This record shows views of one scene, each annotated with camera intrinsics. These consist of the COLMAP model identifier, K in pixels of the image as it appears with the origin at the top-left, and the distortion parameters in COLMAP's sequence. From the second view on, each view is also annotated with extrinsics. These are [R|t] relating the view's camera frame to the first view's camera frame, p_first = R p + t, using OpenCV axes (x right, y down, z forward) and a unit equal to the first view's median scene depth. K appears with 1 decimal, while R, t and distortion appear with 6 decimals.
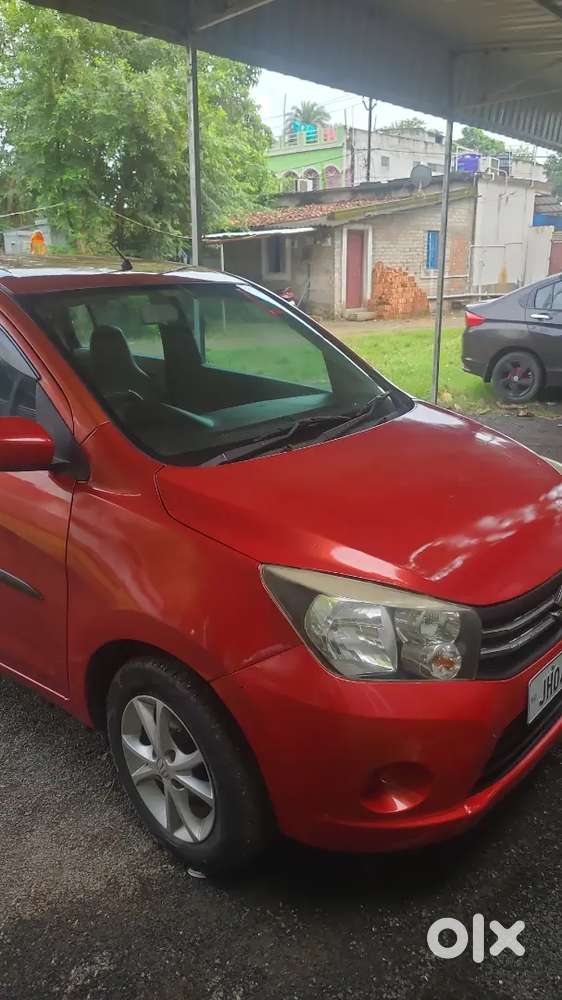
lens RADIAL K [[756.1, 0, 281.0], [0, 756.1, 500.0], [0, 0, 1]] dist [0.056445, -0.048113]
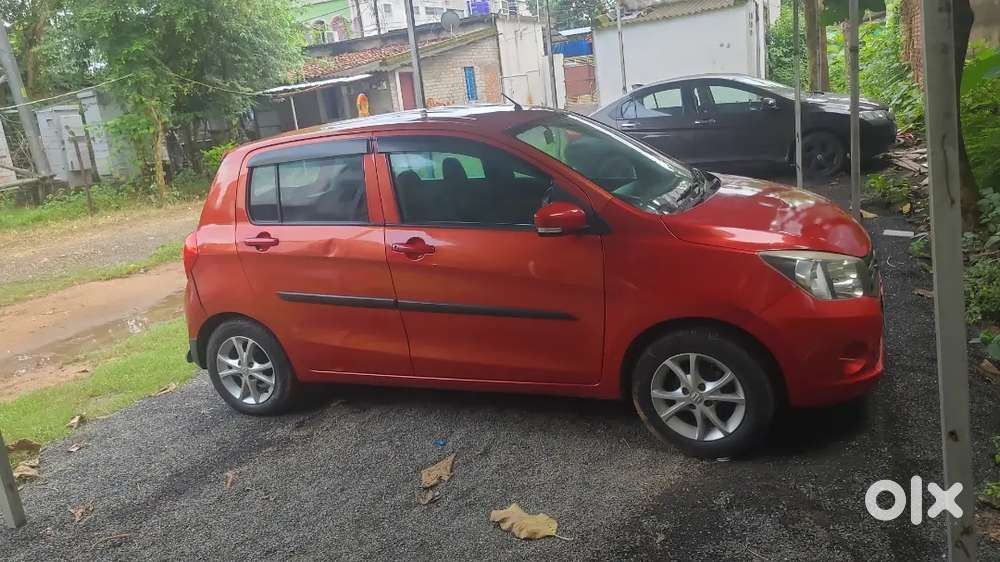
lens RADIAL K [[756.1, 0, 496.4], [0, 756.1, 276.1], [0, 0, 1]] dist [0.056445, -0.048113]
pose [[0.952151, -0.165062, 0.257222, -0.107142], [0.184021, 0.981583, -0.051294, 0.011850], [-0.244018, 0.096174, 0.964990, -0.055491]]
